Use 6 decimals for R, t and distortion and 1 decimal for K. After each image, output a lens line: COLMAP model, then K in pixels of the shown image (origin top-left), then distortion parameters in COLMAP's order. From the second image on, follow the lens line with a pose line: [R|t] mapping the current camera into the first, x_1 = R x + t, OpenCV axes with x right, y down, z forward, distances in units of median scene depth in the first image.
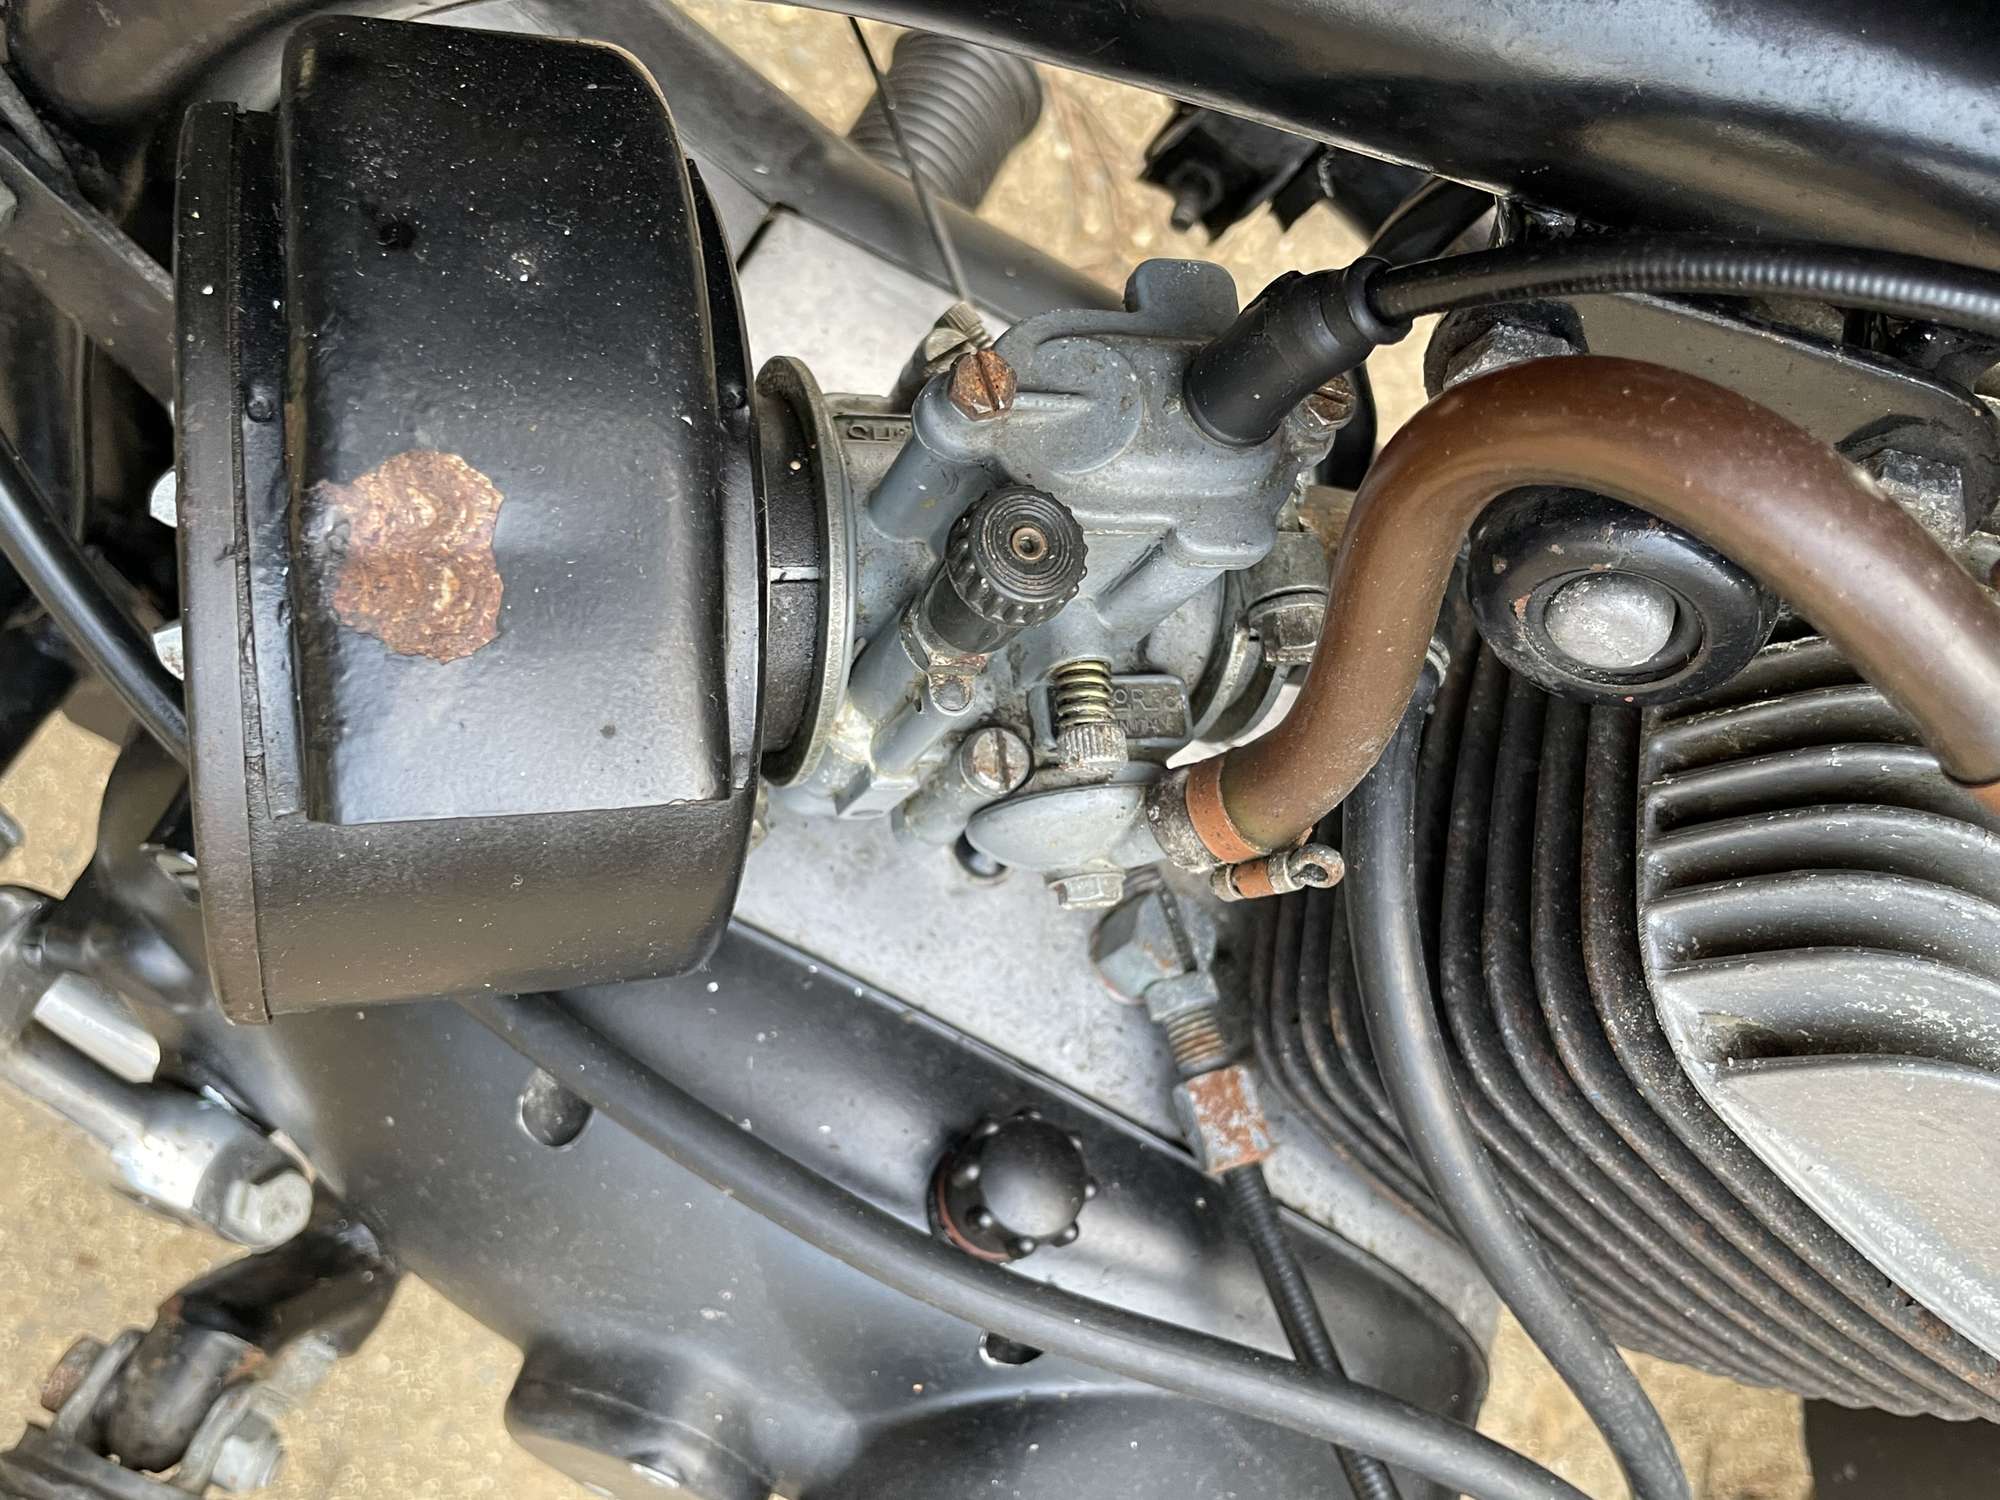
lens RADIAL K [[1795.5, 0, 1000.2], [0, 1795.5, 749.5], [0, 0, 1]] dist [0.006478, -0.003680]
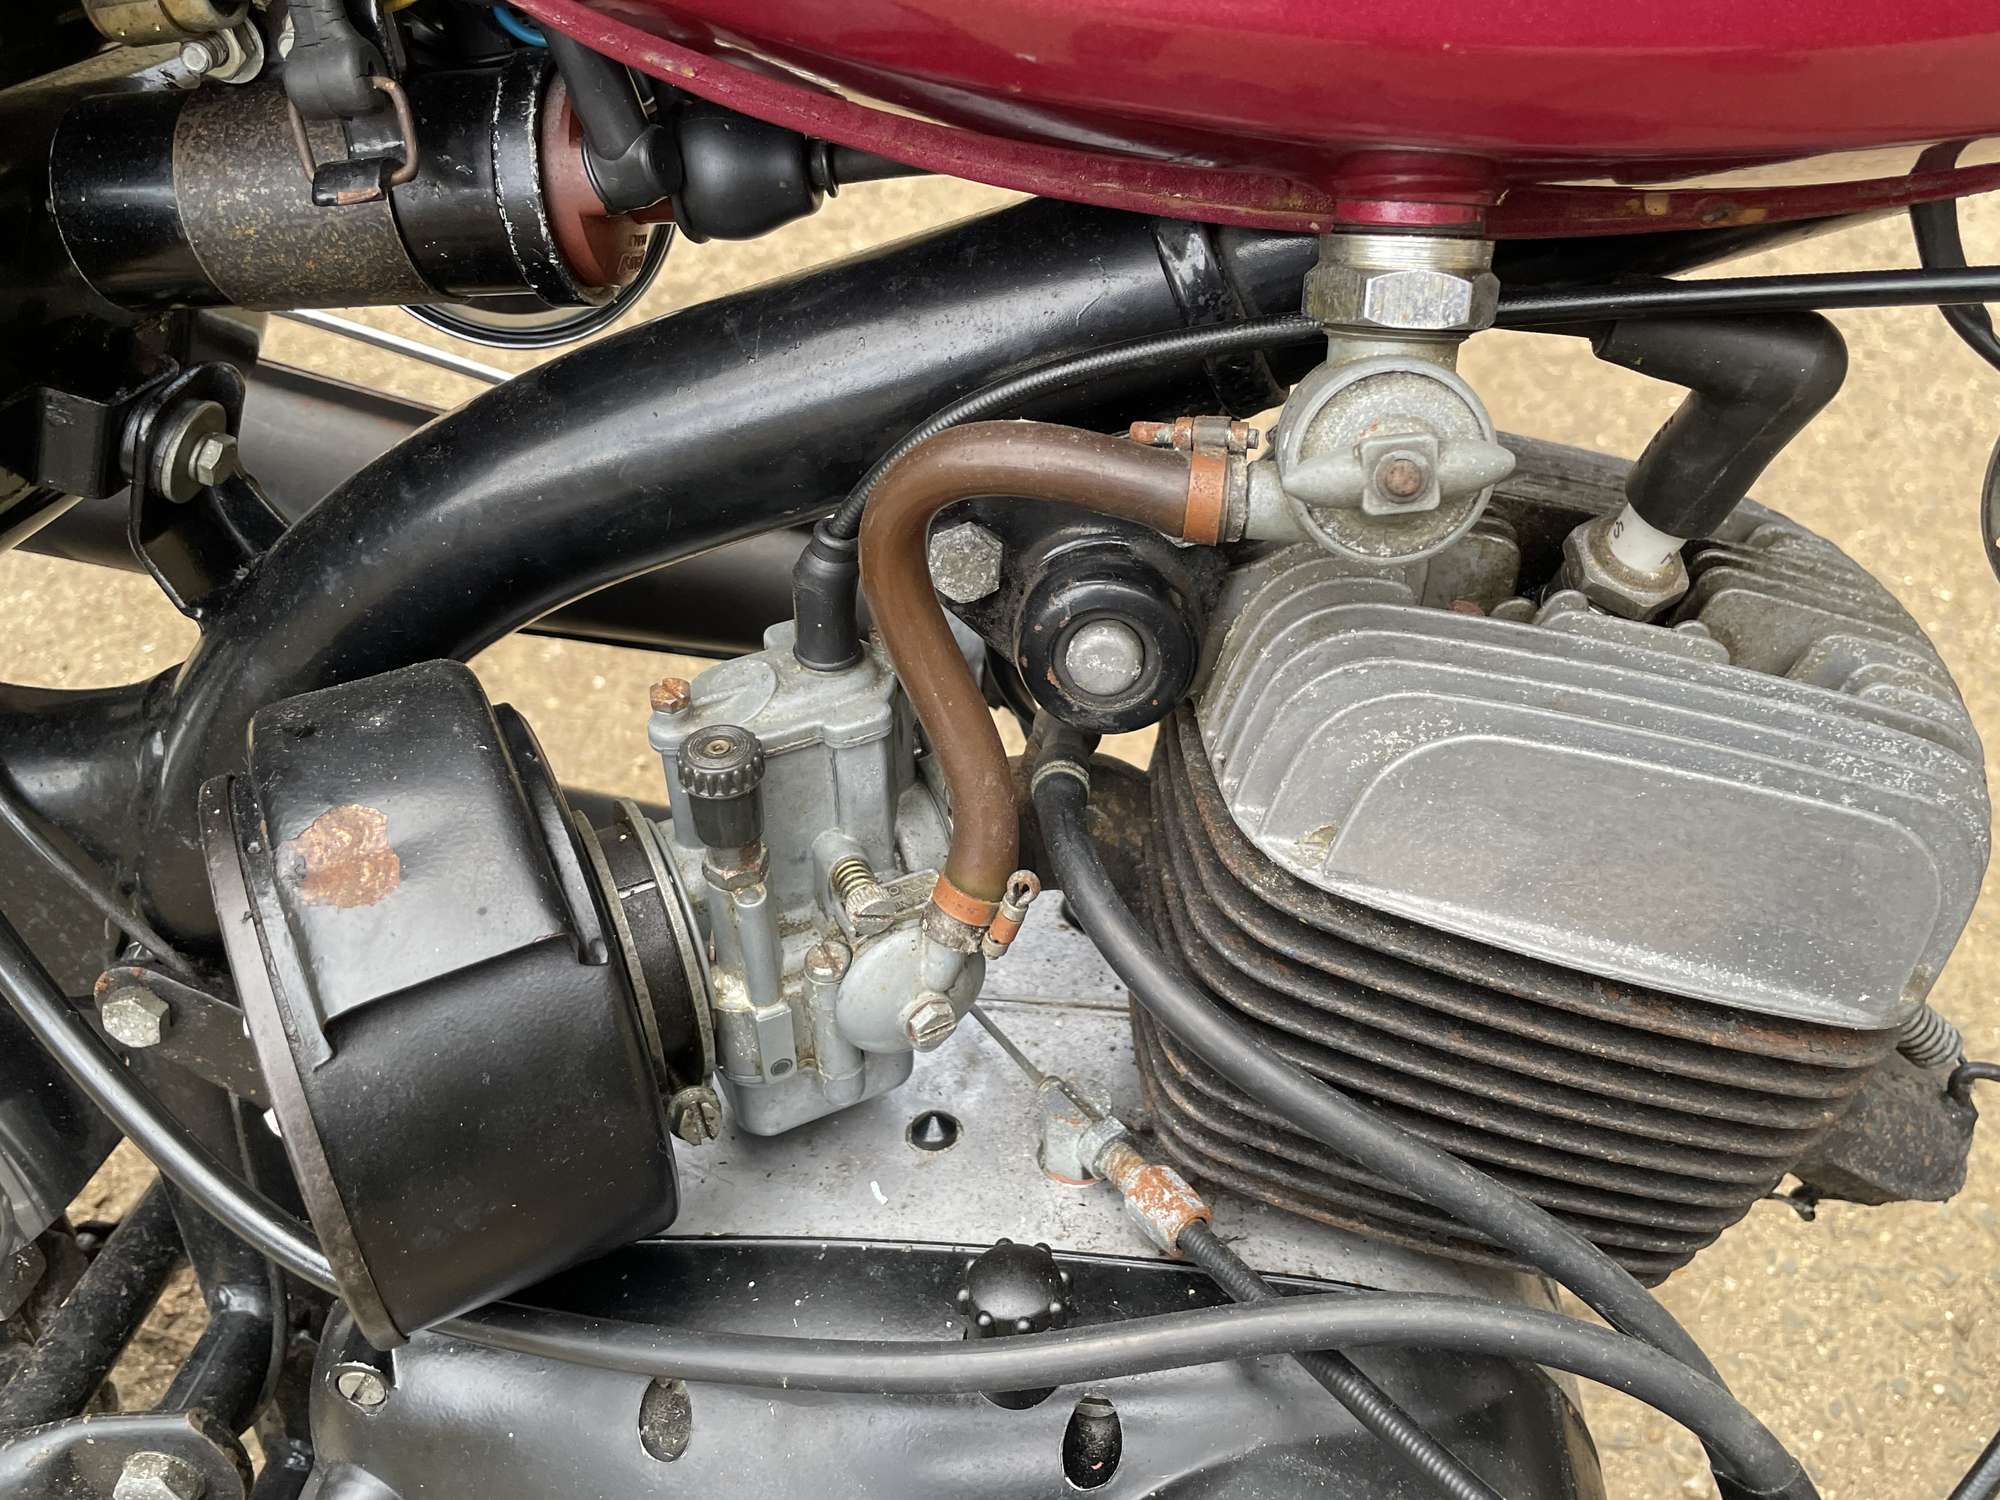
lens RADIAL K [[1720.3, 0, 1002.6], [0, 1720.3, 713.6], [0, 0, 1]] dist [0.083768, -0.120150]
pose [[0.891072, -0.453557, 0.016621, 0.204162], [0.394262, 0.755400, -0.523382, 0.680188], [0.224828, 0.472924, 0.851936, -0.256386]]
